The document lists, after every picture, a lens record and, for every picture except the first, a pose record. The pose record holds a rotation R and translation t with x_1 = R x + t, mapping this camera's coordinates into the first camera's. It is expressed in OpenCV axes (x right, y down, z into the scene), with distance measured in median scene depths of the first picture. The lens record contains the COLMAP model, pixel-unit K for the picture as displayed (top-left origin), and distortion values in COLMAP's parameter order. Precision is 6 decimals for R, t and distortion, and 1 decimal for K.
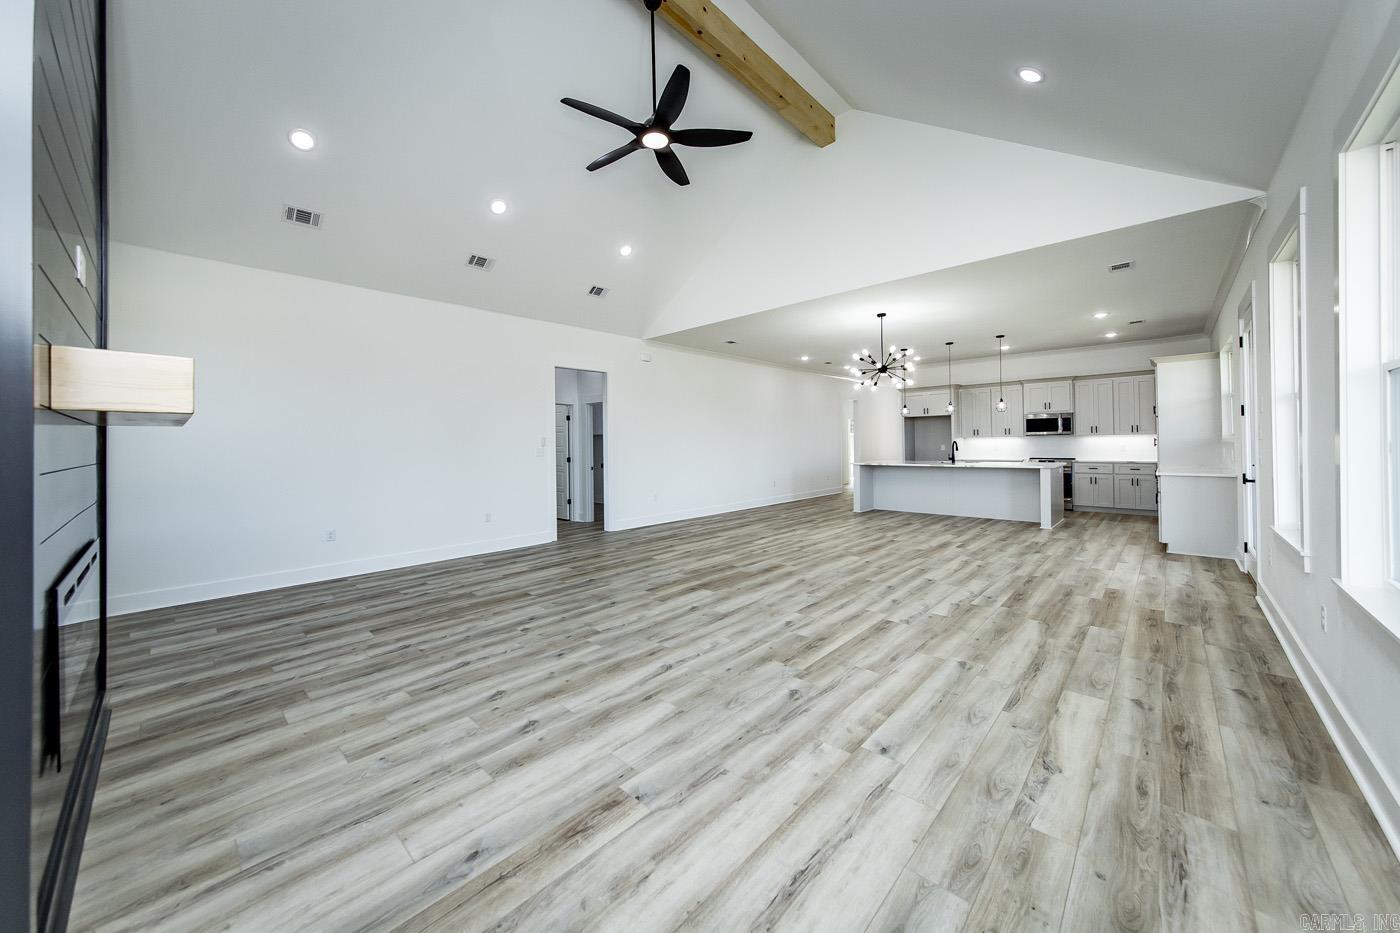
lens RADIAL K [[508.5, 0, 698.3], [0, 508.5, 460.9], [0, 0, 1]] dist [-0.000067, -0.000061]
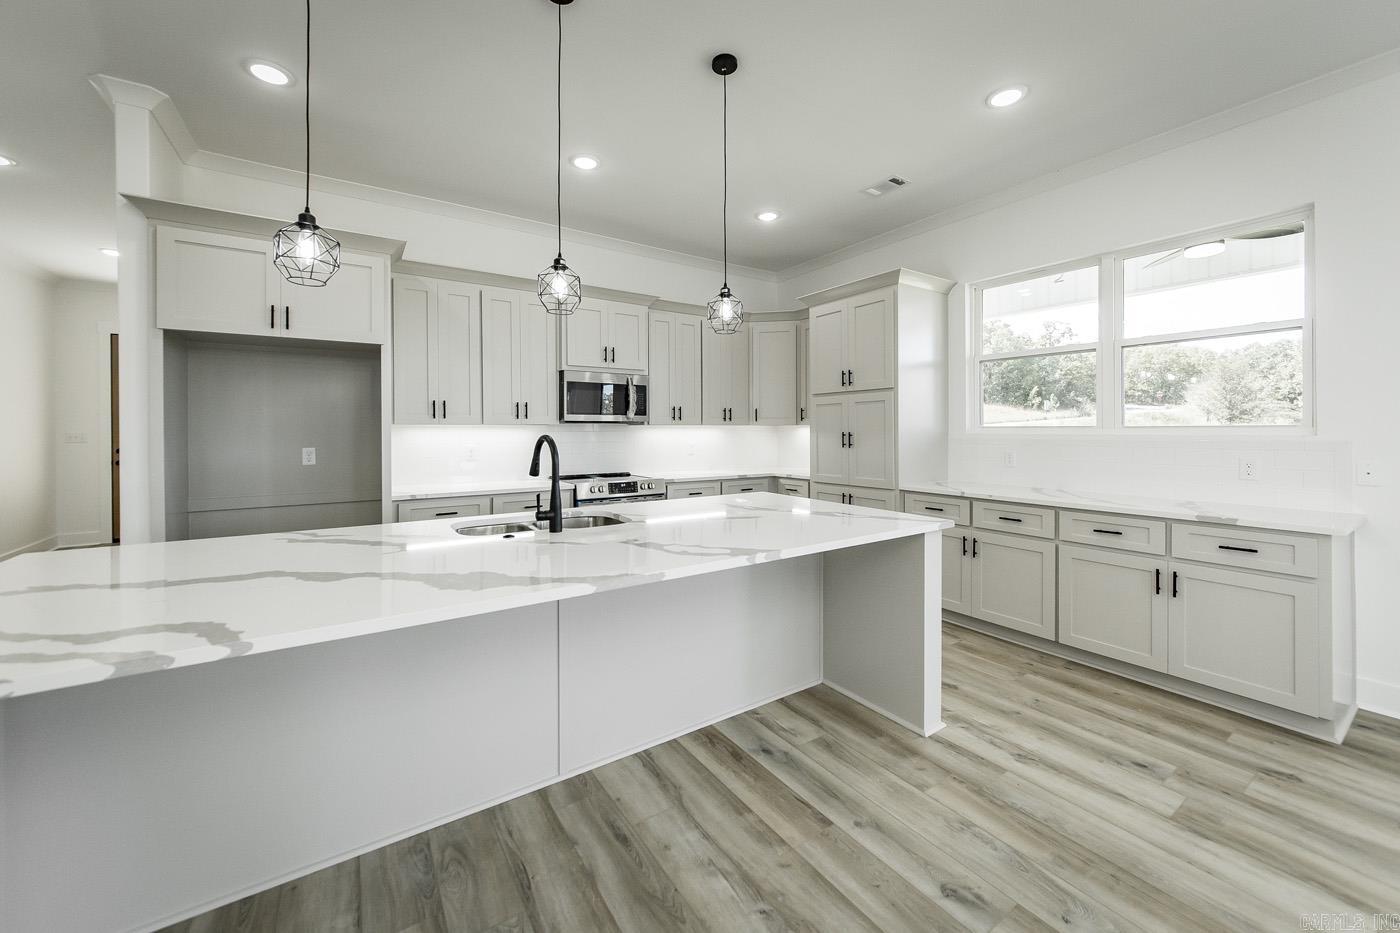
lens RADIAL K [[529.3, 0, 693.9], [0, 529.3, 432.6], [0, 0, 1]] dist [-0.007797, -0.000050]
pose [[0.235290, 0.009471, 0.971879, 0.698326], [0.034159, 0.999254, -0.018008, -0.082712], [-0.971325, 0.037435, 0.234791, 2.128946]]
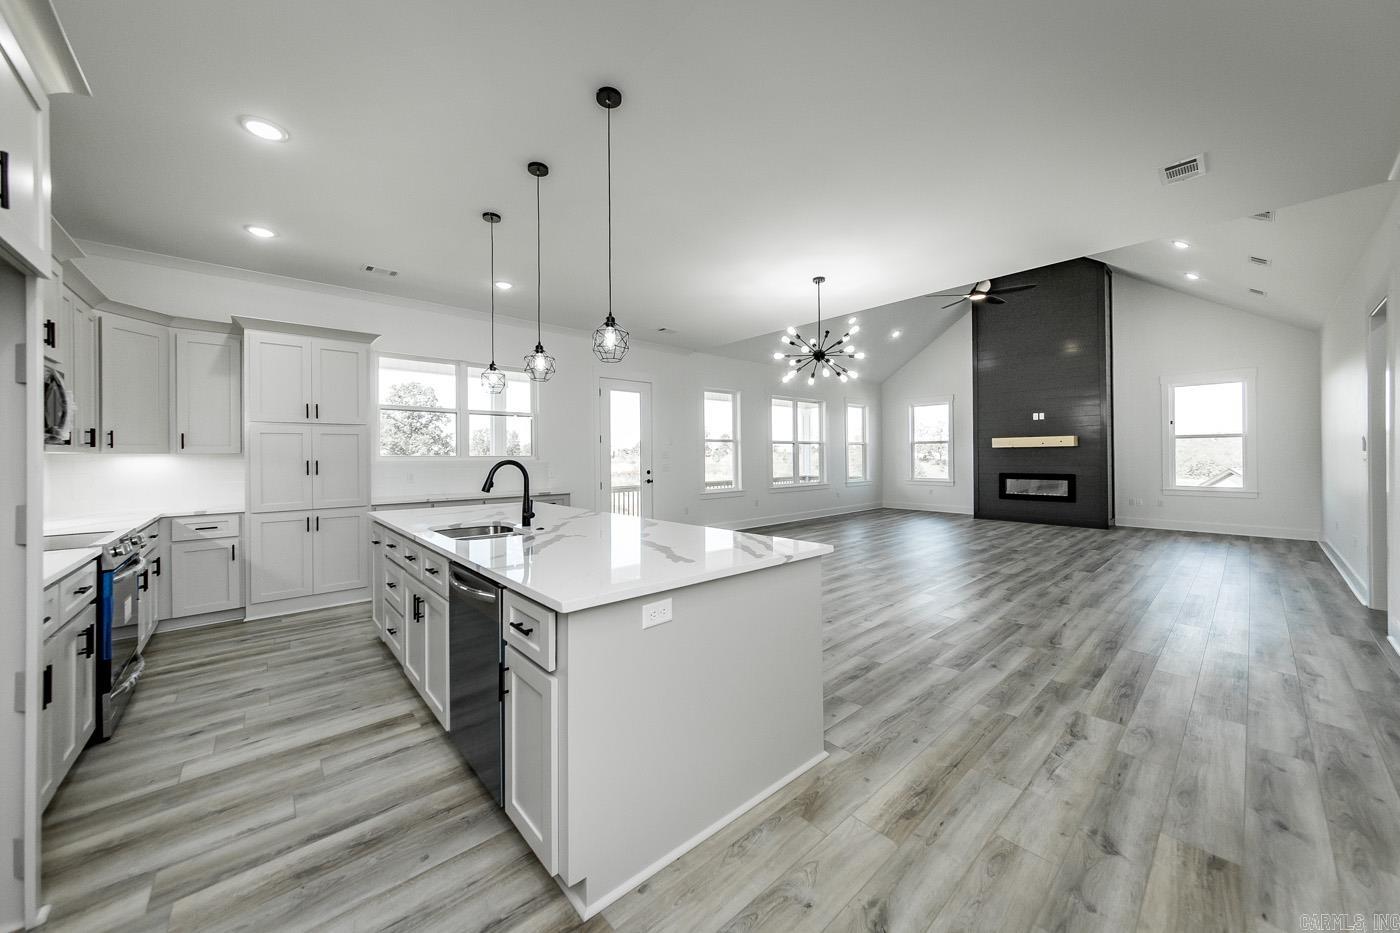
lens RADIAL K [[497.7, 0, 700.2], [0, 497.7, 455.7], [0, 0, 1]] dist [-0.000026, 0.000095]
pose [[-0.995988, 0.021796, 0.086790, 0.873323], [0.024650, 0.999185, 0.031955, -0.119361], [-0.086023, 0.033966, -0.995714, 3.154061]]
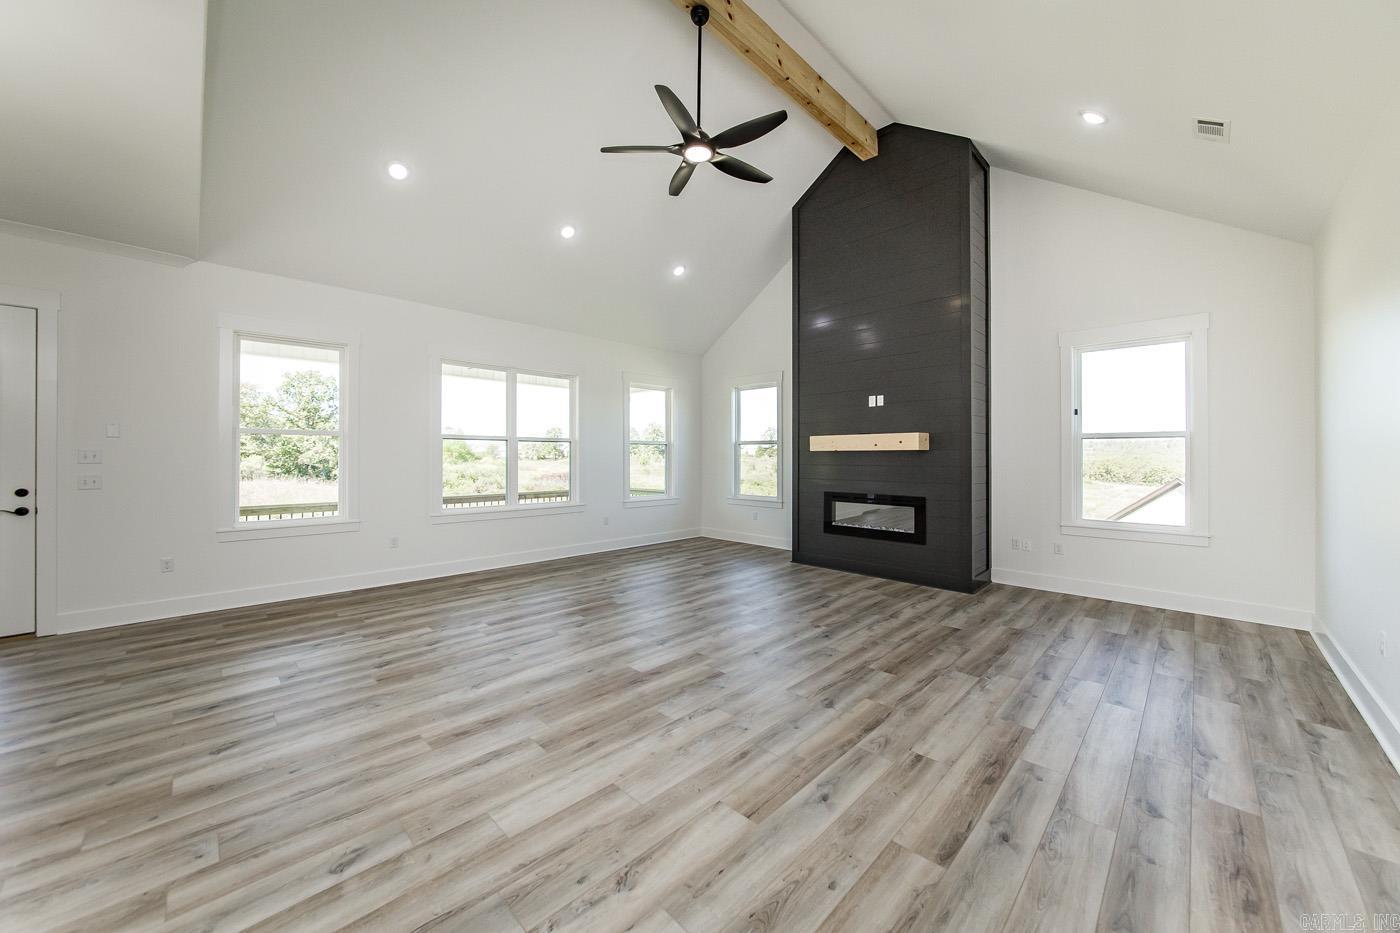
lens RADIAL K [[513.5, 0, 693.9], [0, 513.5, 455.0], [0, 0, 1]] dist [-0.019409, 0.006133]
pose [[-0.999298, 0.010518, 0.035962, -0.112025], [0.011557, 0.999518, 0.028822, -0.079662], [-0.035642, 0.029217, -0.998937, 2.094456]]
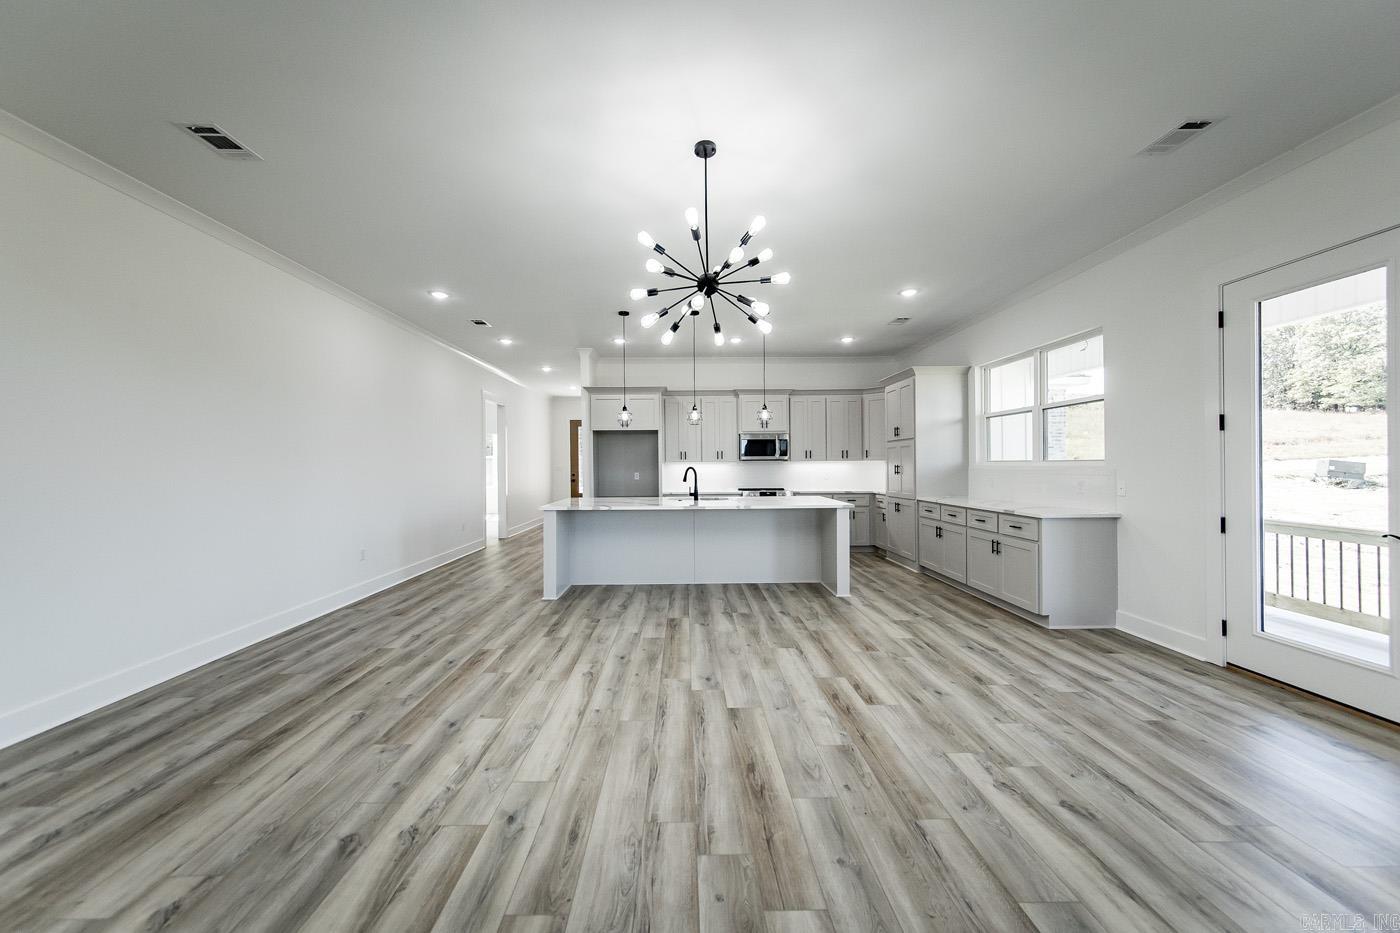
lens RADIAL K [[495.8, 0, 688.1], [0, 495.8, 467.5], [0, 0, 1]] dist [-0.000412, -0.000088]
pose [[0.727481, 0.004422, 0.686113, 0.153414], [0.022214, 0.999303, -0.029994, -0.048007], [-0.685768, 0.037062, 0.726876, 1.319585]]
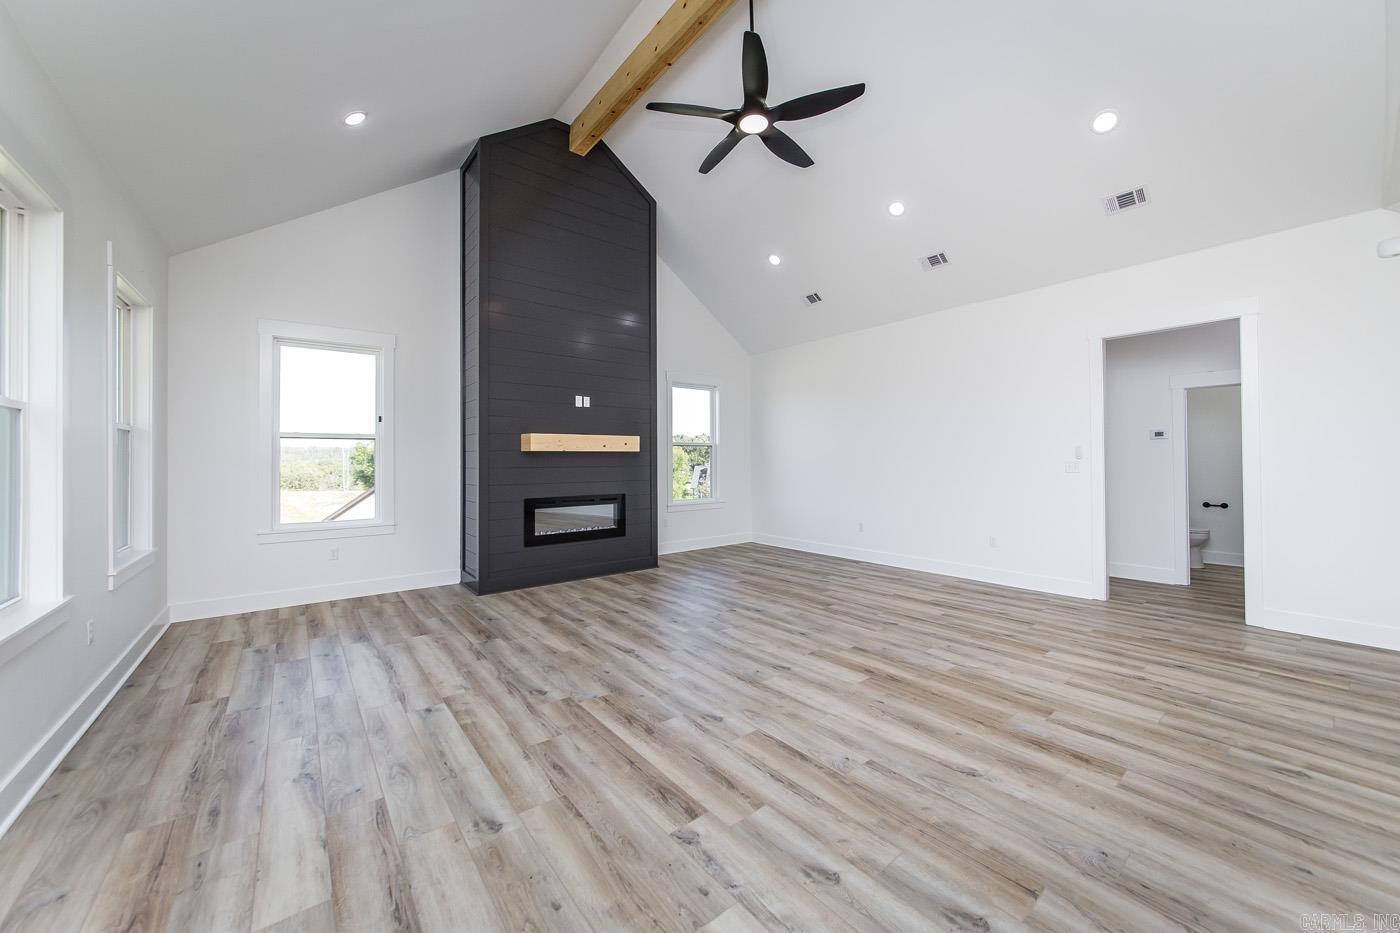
lens RADIAL K [[513.5, 0, 693.9], [0, 513.5, 455.0], [0, 0, 1]] dist [-0.019409, 0.006133]
pose [[-0.155286, 0.005064, -0.987857, 0.886452], [-0.023561, 0.999683, 0.008828, -0.052745], [0.987589, 0.024645, -0.155118, 1.075988]]
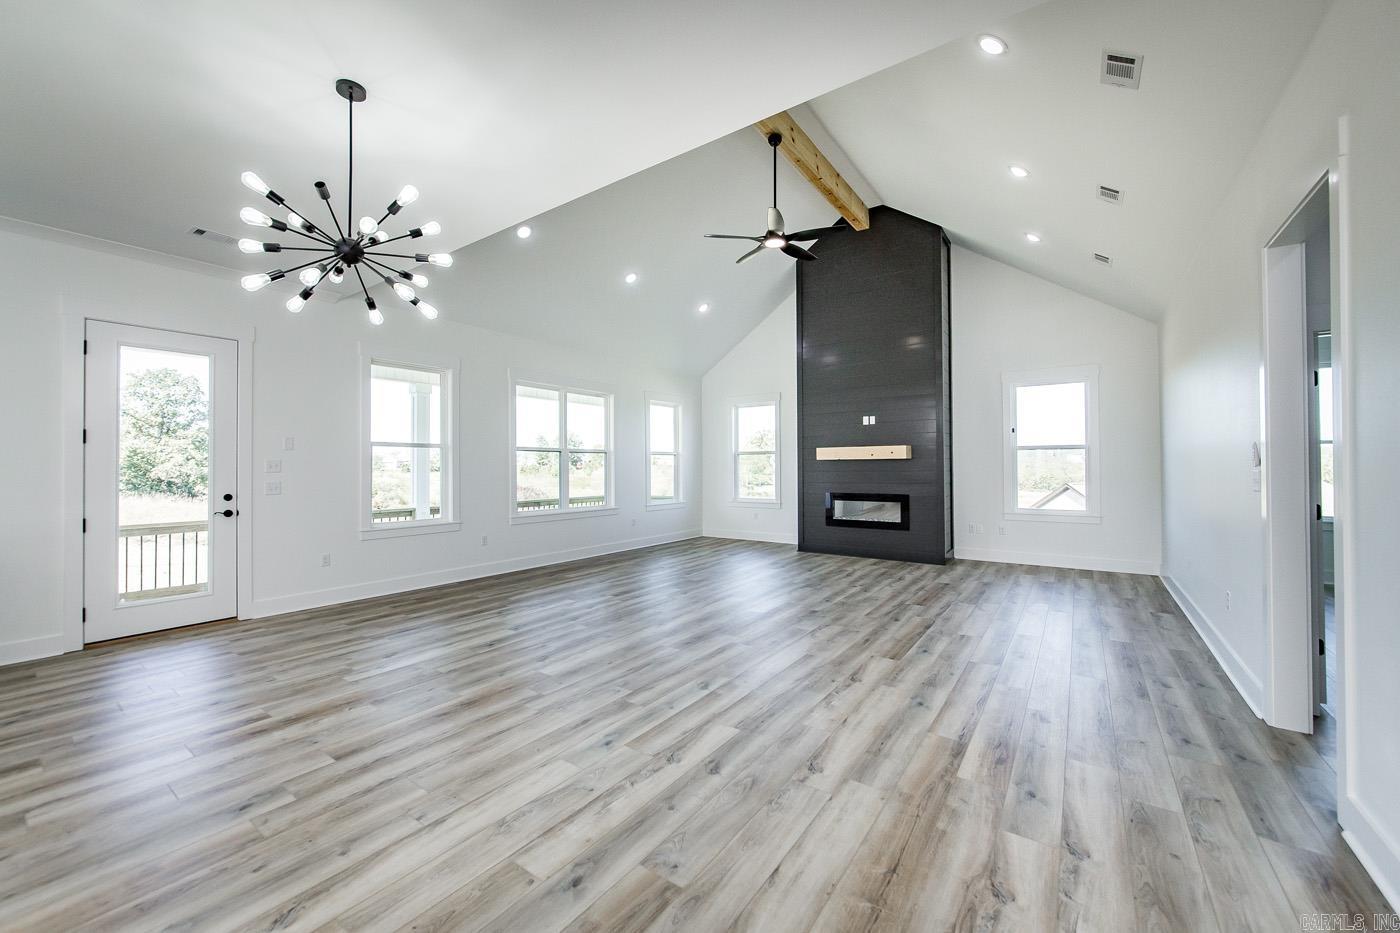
lens RADIAL K [[539.7, 0, 694.7], [0, 539.7, 462.5], [0, 0, 1]] dist [-0.003256, -0.000118]
pose [[-0.991660, 0.015614, -0.127930, 0.341862], [0.012497, 0.999606, 0.025129, -0.090747], [0.128272, 0.023321, -0.991465, 2.522923]]
